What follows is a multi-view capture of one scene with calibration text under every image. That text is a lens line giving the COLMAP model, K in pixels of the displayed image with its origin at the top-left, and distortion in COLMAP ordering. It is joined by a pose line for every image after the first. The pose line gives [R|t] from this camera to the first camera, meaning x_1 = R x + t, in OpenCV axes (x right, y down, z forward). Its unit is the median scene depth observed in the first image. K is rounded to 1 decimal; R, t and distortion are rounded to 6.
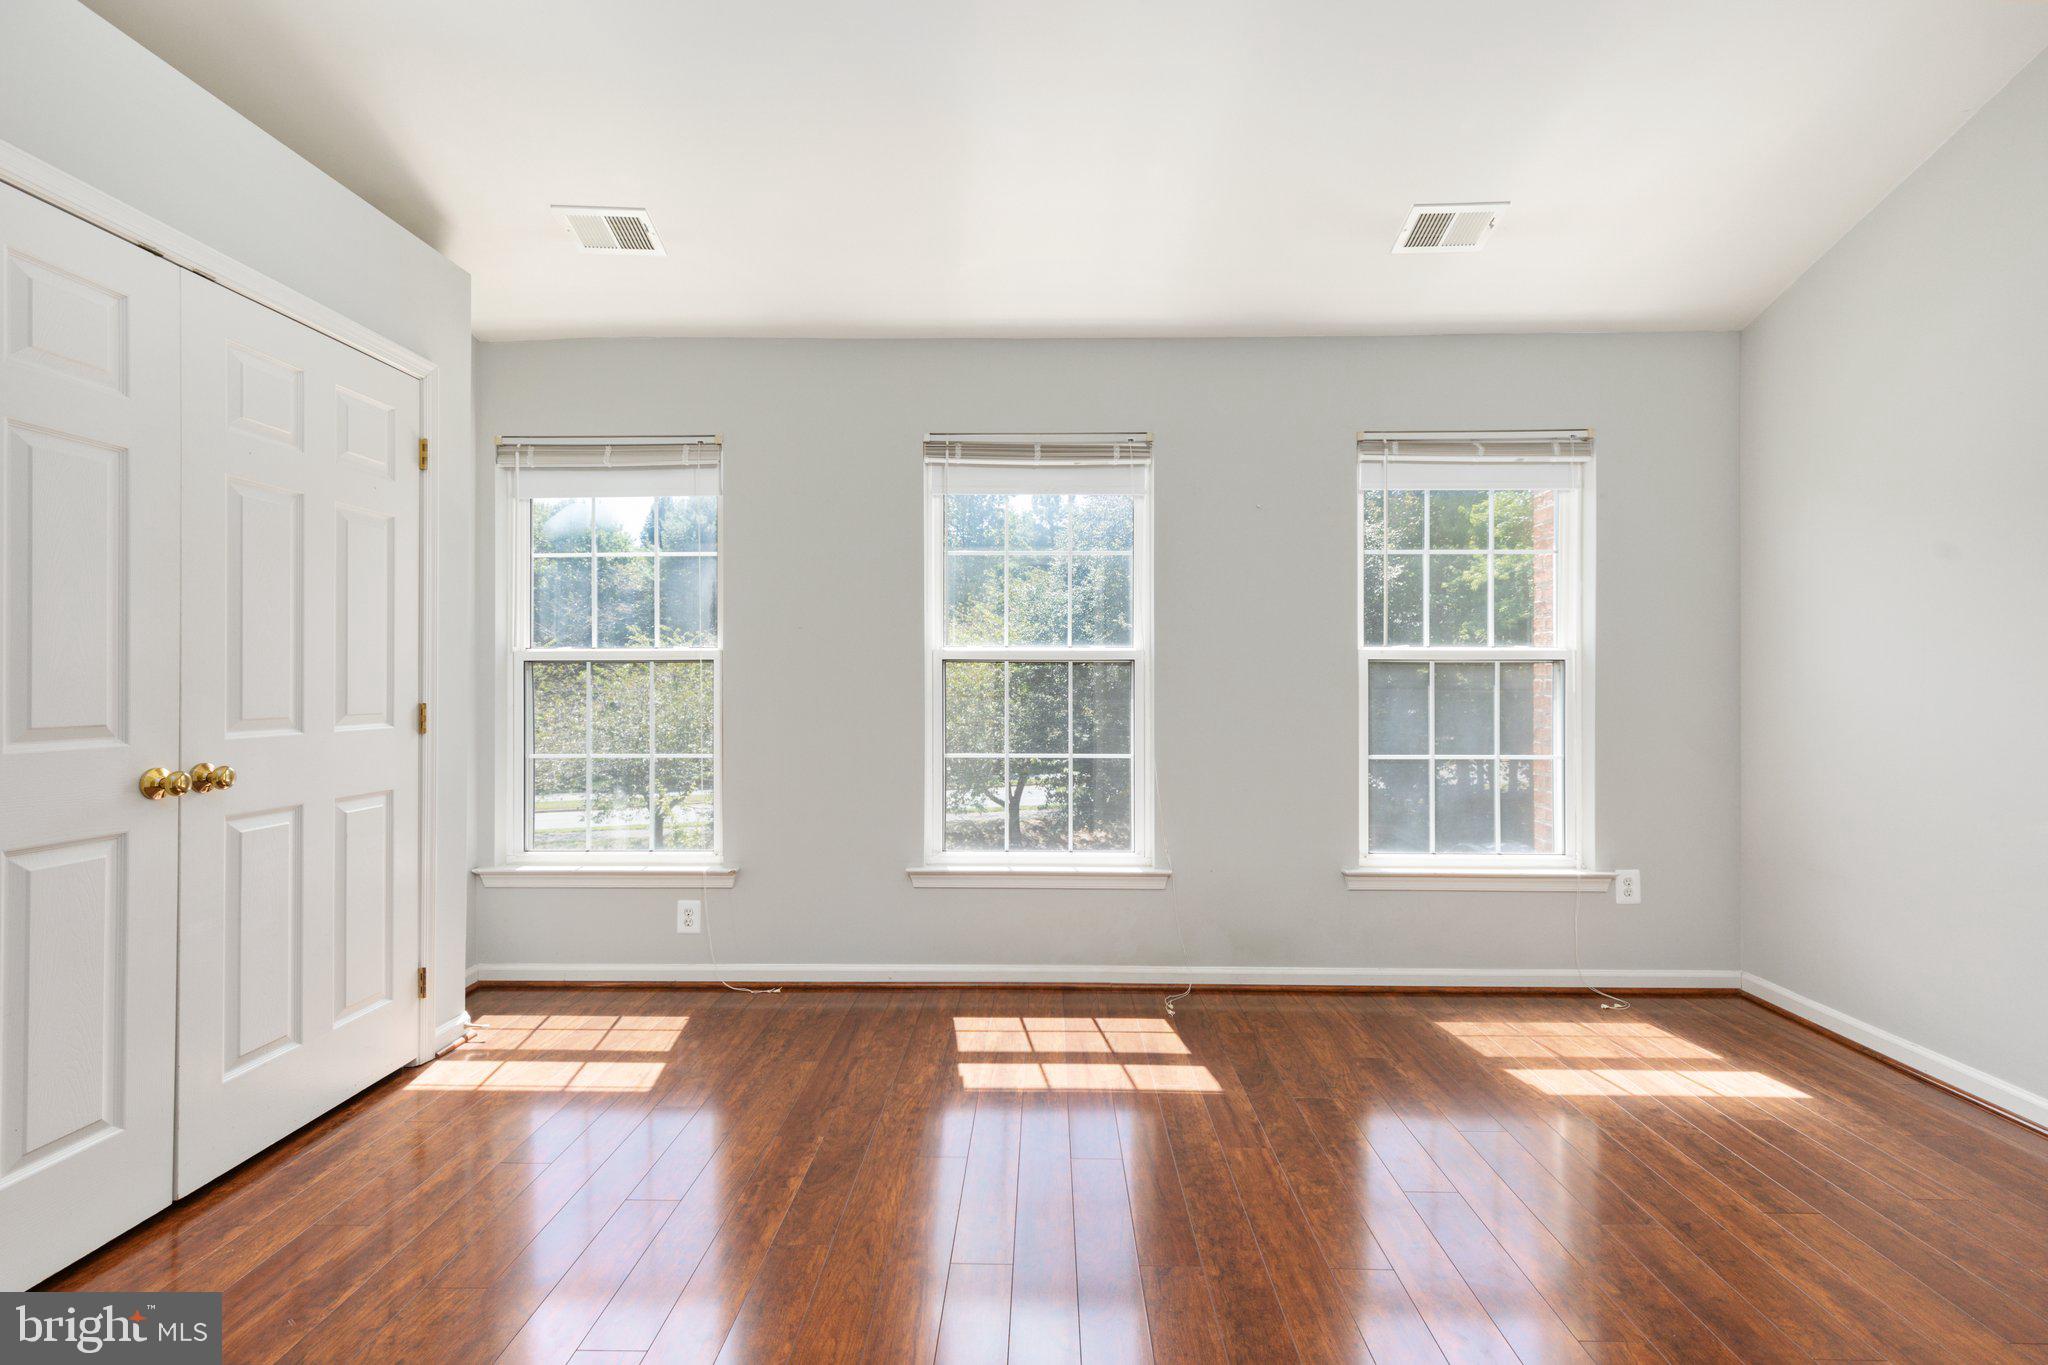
lens RADIAL K [[926.9, 0, 1024.3], [0, 926.9, 680.3], [0, 0, 1]] dist [0.013854, -0.001686]
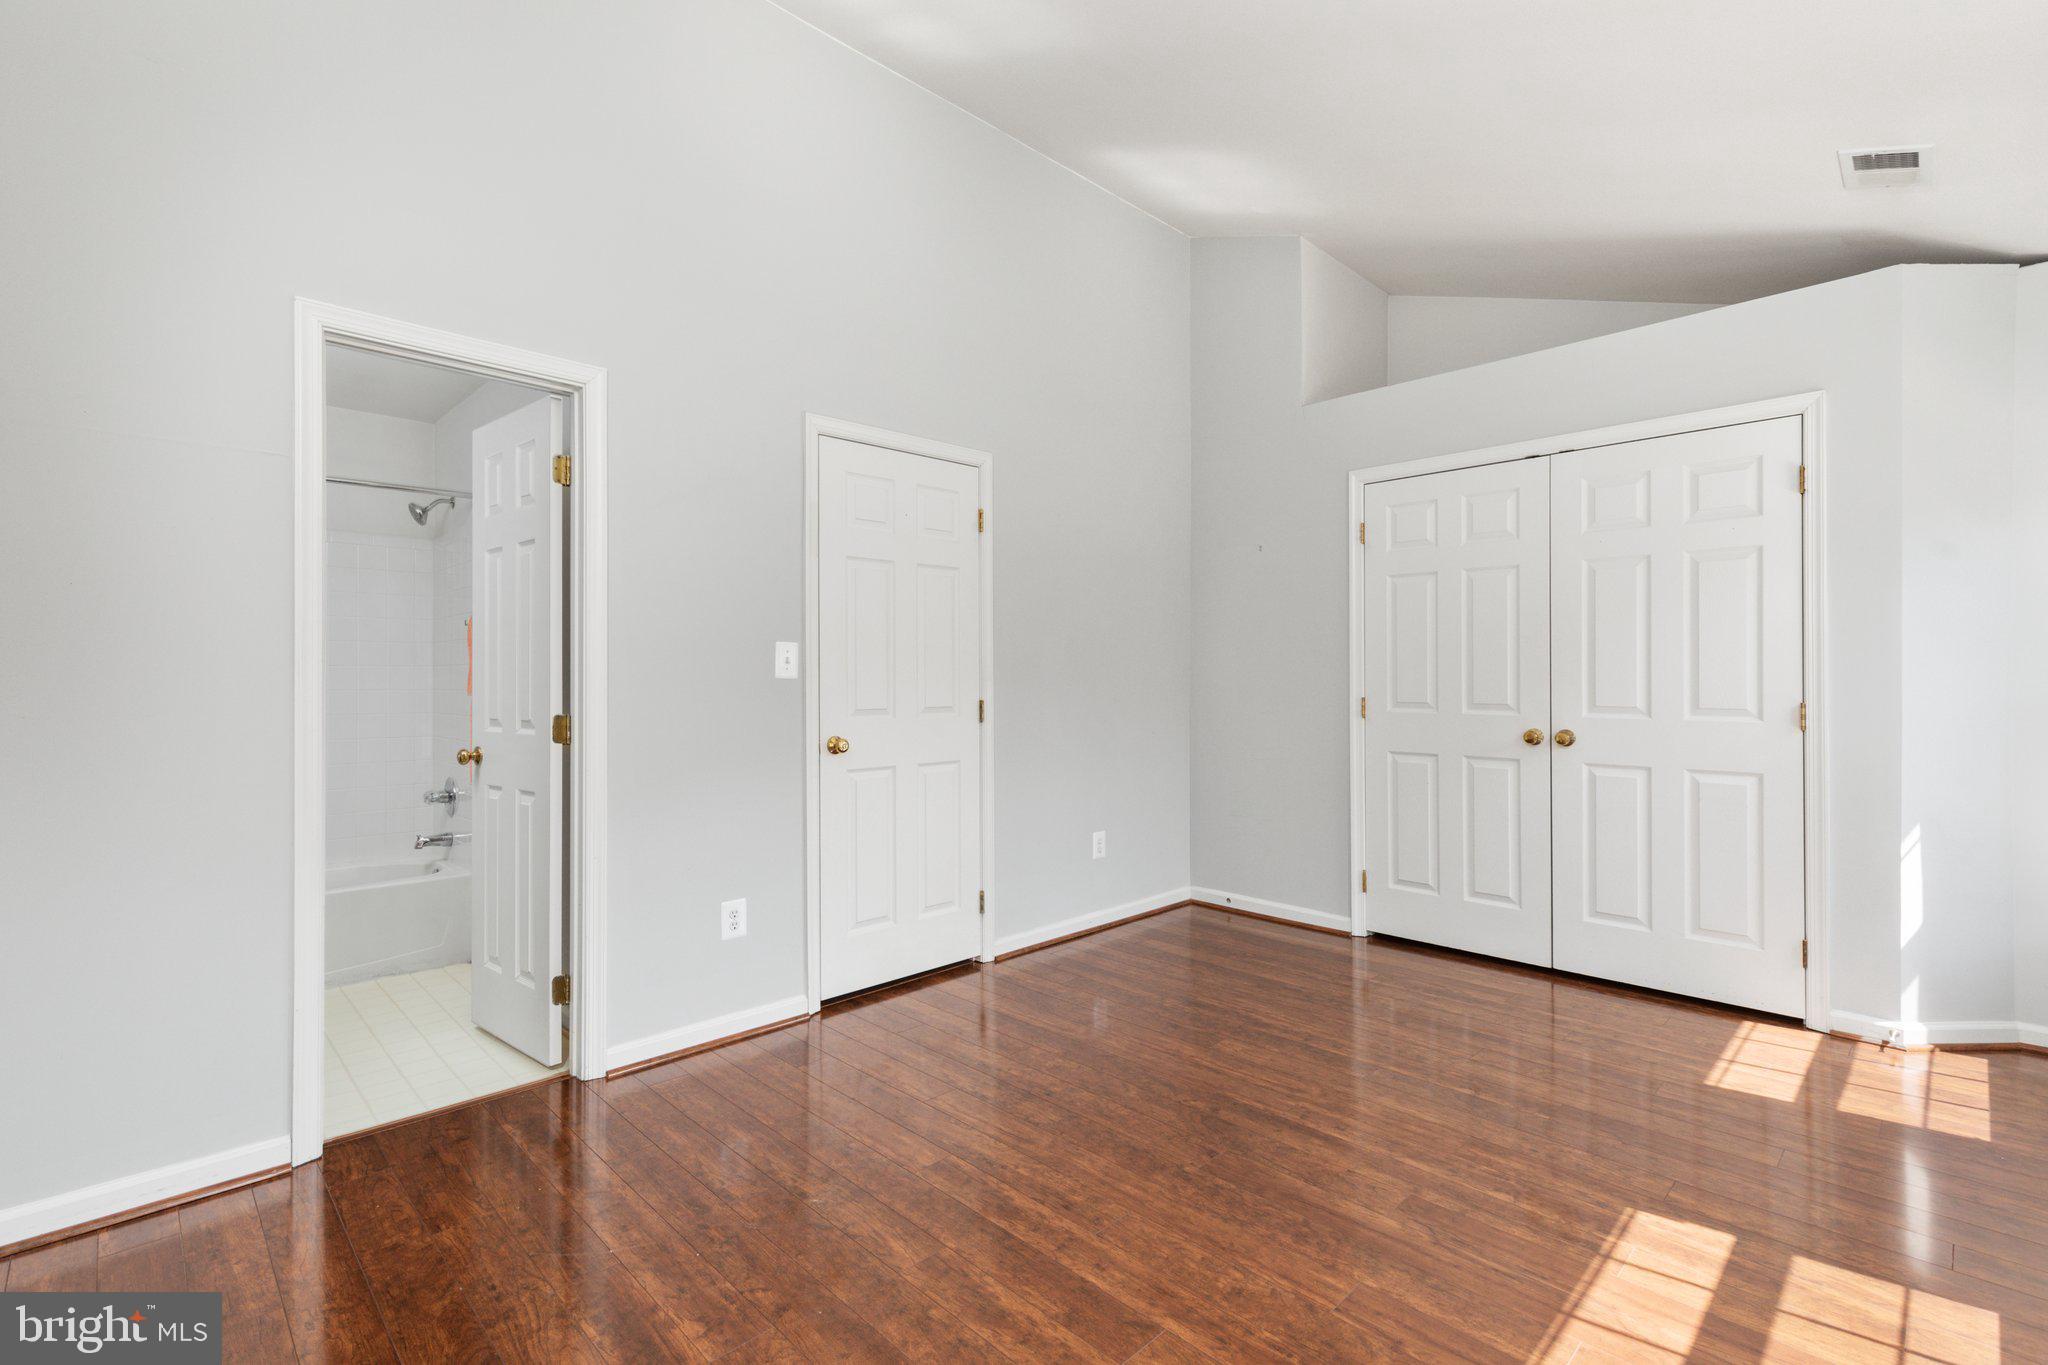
lens RADIAL K [[926.9, 0, 1025.9], [0, 926.9, 684.0], [0, 0, 1]] dist [0.013854, -0.001686]
pose [[-0.700472, -0.004681, -0.713664, 0.844168], [-0.004616, 0.999987, -0.002028, 0.009291], [0.713665, 0.001874, -0.700485, 1.181232]]
